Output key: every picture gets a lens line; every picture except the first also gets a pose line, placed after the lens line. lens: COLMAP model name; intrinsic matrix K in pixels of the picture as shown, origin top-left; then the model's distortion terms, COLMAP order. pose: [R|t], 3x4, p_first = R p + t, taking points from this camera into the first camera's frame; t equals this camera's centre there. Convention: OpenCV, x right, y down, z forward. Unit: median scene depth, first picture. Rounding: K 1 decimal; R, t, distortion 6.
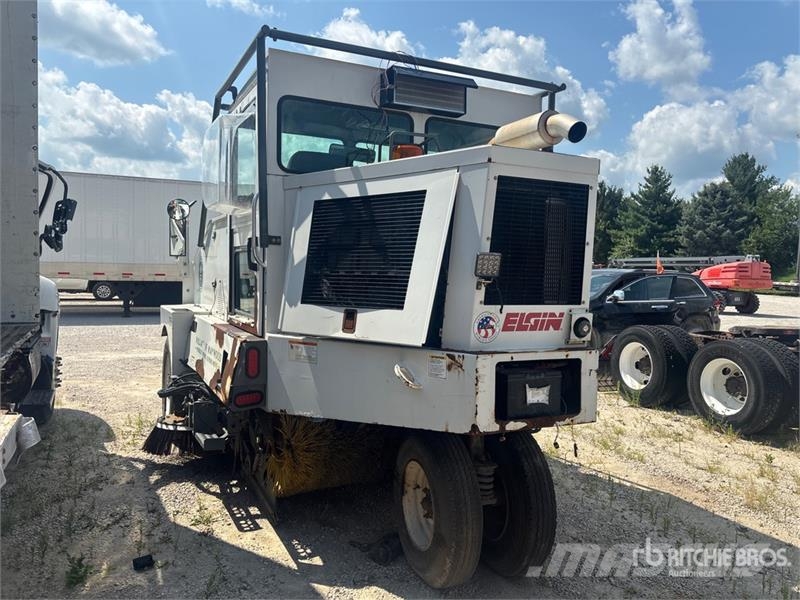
lens RADIAL K [[592.9, 0, 400.0], [0, 592.9, 300.0], [0, 0, 1]] dist [0.141847, -0.257069]
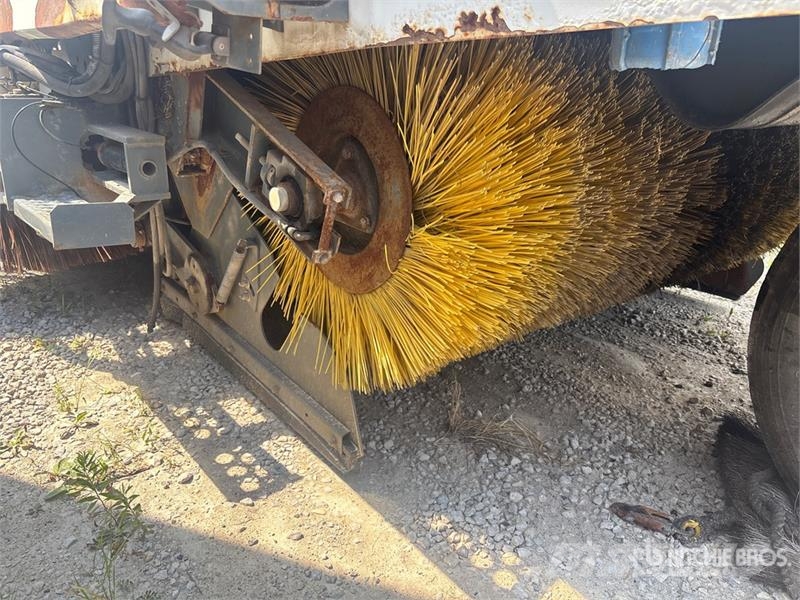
lens RADIAL K [[594.1, 0, 400.0], [0, 594.1, 300.0], [0, 0, 1]] dist [0.026503, 0.000879]
pose [[0.974230, -0.066653, 0.215484, -0.227307], [-0.006995, 0.945954, 0.324227, 0.177630], [-0.225448, -0.317379, 0.921110, 0.693702]]
